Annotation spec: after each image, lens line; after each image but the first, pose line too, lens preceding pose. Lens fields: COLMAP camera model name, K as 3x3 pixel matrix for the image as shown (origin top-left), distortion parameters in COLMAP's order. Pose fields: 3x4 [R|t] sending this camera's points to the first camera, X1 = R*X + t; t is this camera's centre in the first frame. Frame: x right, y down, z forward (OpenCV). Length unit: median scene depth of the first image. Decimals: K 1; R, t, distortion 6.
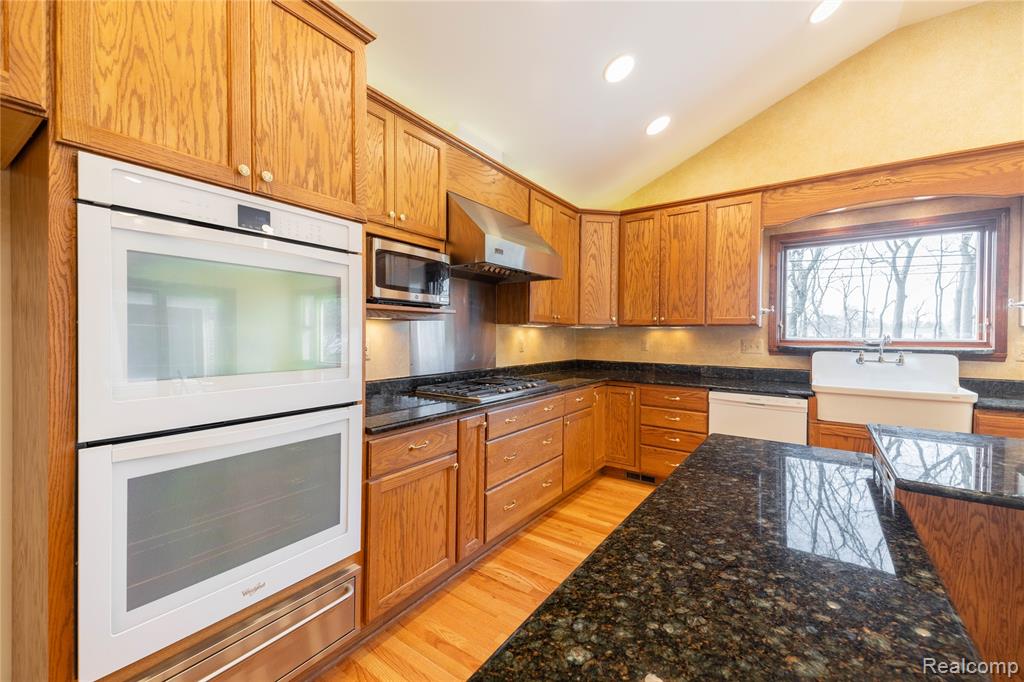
lens RADIAL K [[414.7, 0, 512.3], [0, 414.7, 337.3], [0, 0, 1]] dist [0.046954, -0.015743]
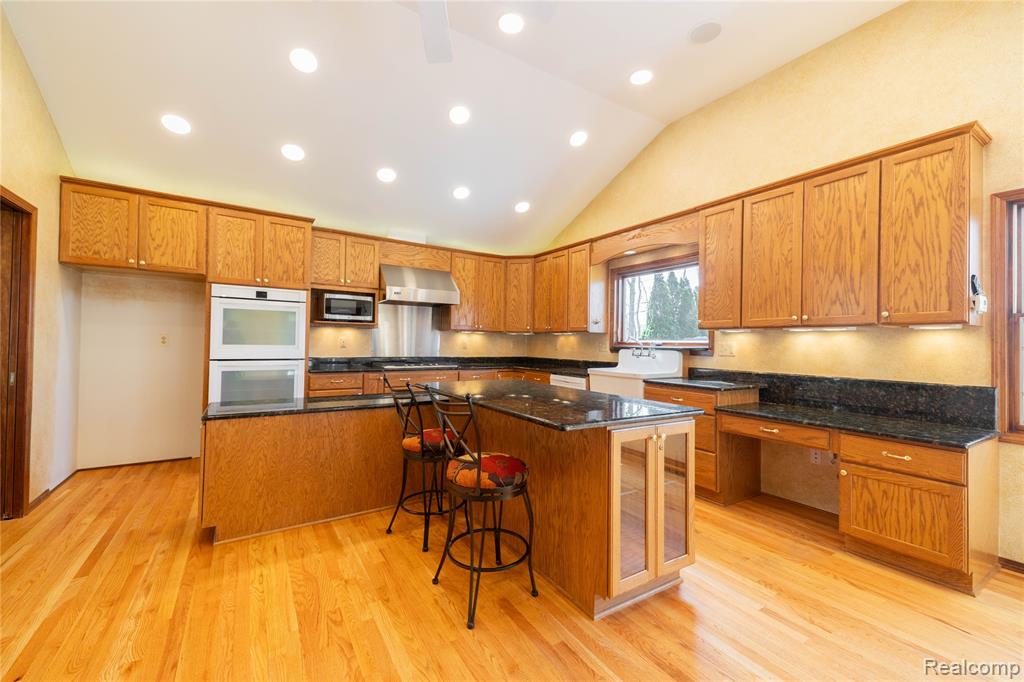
lens RADIAL K [[414.7, 0, 513.5], [0, 414.7, 338.4], [0, 0, 1]] dist [0.046954, -0.015743]
pose [[0.926745, 0.004313, -0.375667, 1.053712], [-0.014028, 0.999634, -0.023130, 0.039109], [0.375430, 0.026706, 0.926466, -0.538631]]
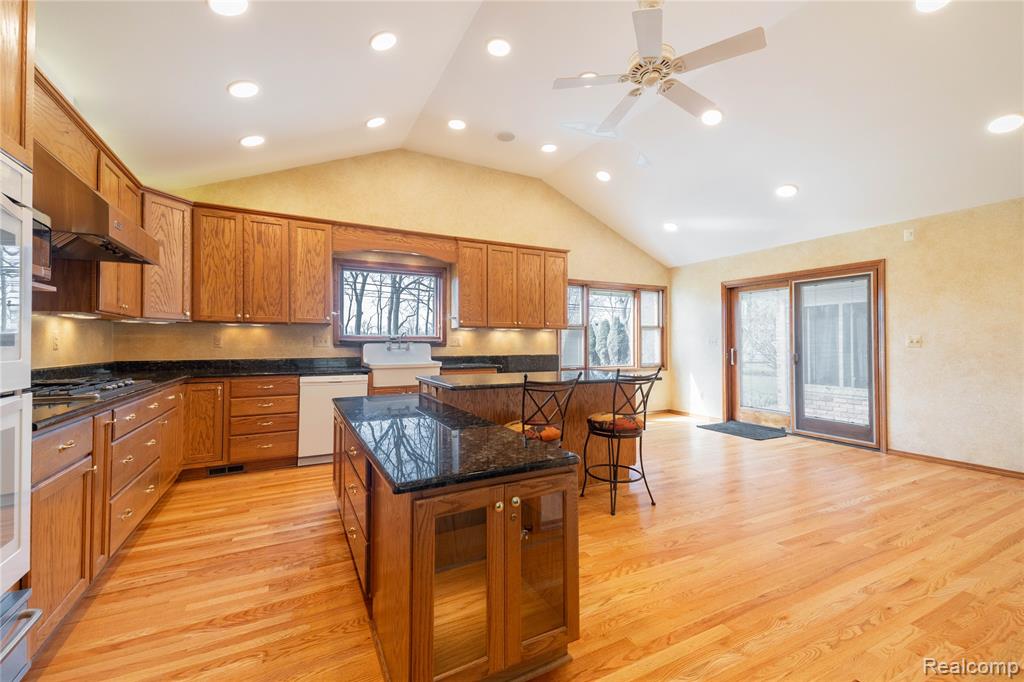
lens RADIAL K [[414.7, 0, 512.3], [0, 414.7, 339.5], [0, 0, 1]] dist [0.046954, -0.015743]
pose [[0.455678, 0.001680, 0.890143, -0.388218], [0.011440, 0.999905, -0.007744, 0.042455], [-0.890071, 0.013712, 0.455615, -0.128060]]
